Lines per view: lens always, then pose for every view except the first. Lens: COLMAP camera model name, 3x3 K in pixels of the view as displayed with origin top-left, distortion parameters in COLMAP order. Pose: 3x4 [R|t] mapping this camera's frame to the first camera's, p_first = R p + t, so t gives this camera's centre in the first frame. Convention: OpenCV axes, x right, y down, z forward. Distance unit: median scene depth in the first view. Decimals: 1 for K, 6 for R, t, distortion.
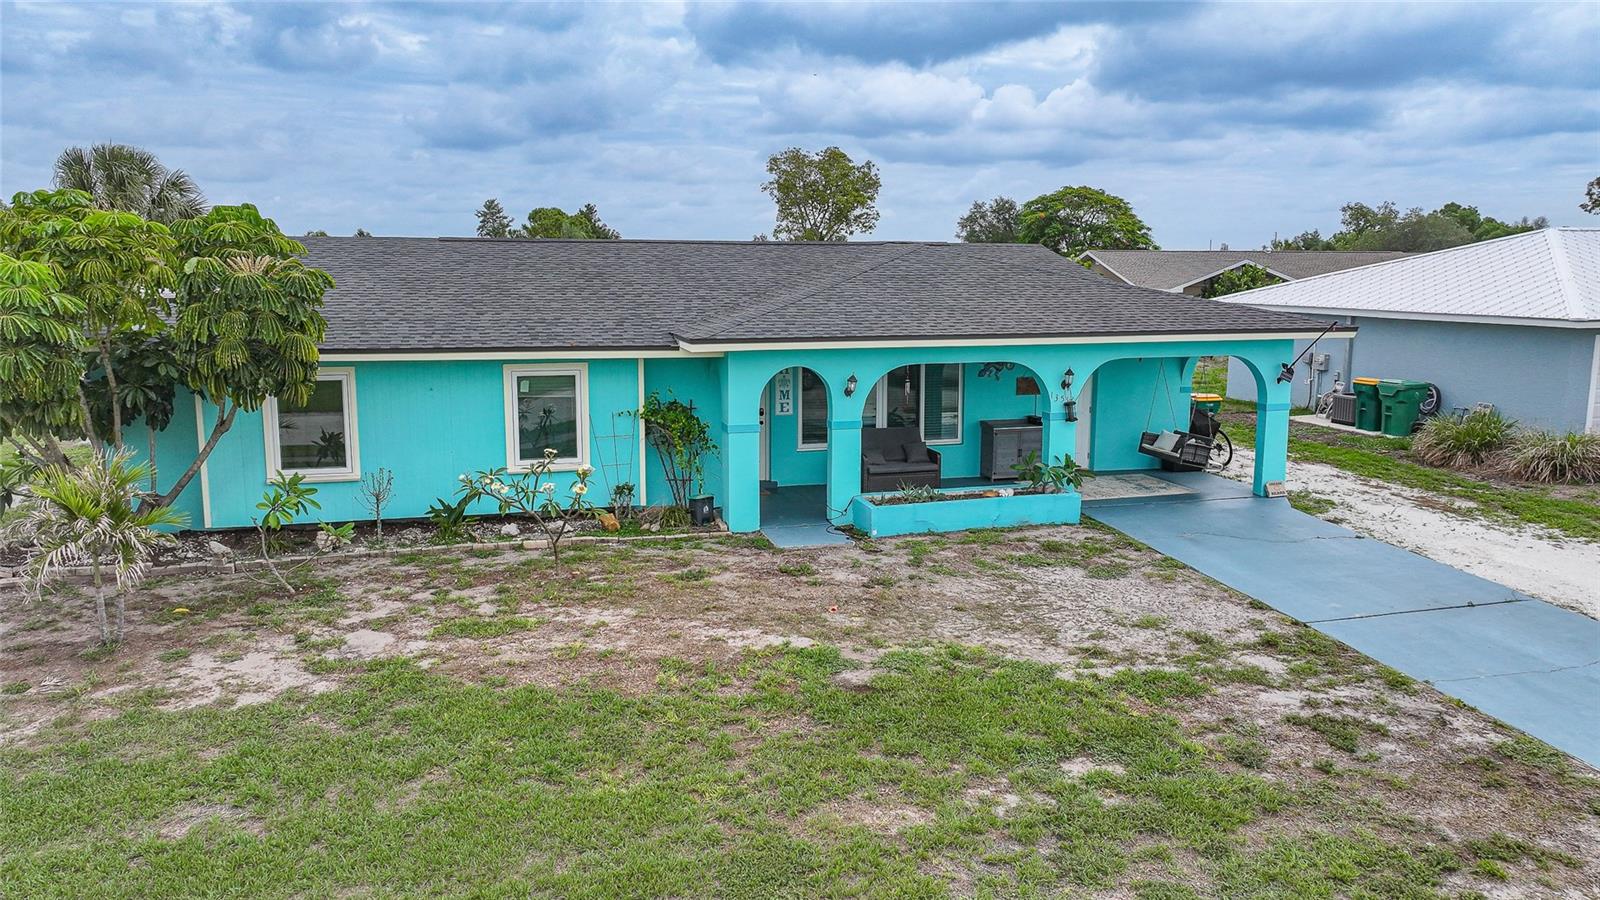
lens RADIAL K [[1126.2, 0, 806.6], [0, 1126.2, 449.6], [0, 0, 1]] dist [-0.001104, 0.016838]
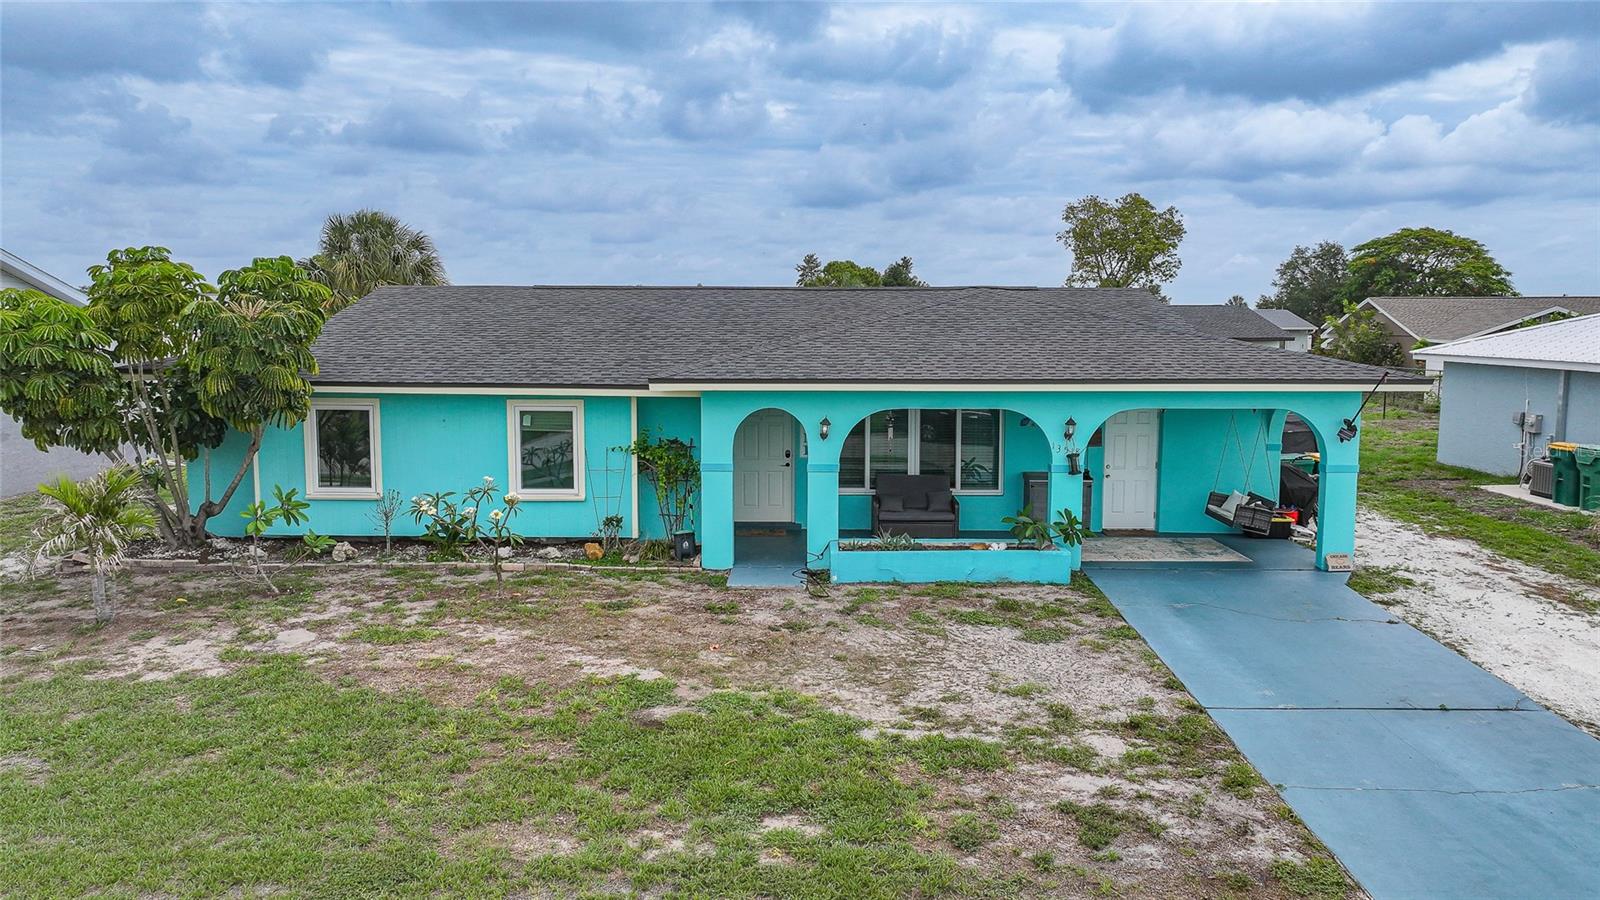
lens RADIAL K [[1126.2, 0, 806.6], [0, 1126.2, 449.6], [0, 0, 1]] dist [-0.001104, 0.016838]
pose [[0.955754, 0.033884, -0.292208, 0.344188], [-0.046864, 0.998196, -0.037533, -0.000377], [0.290409, 0.049566, 0.955618, 0.049753]]
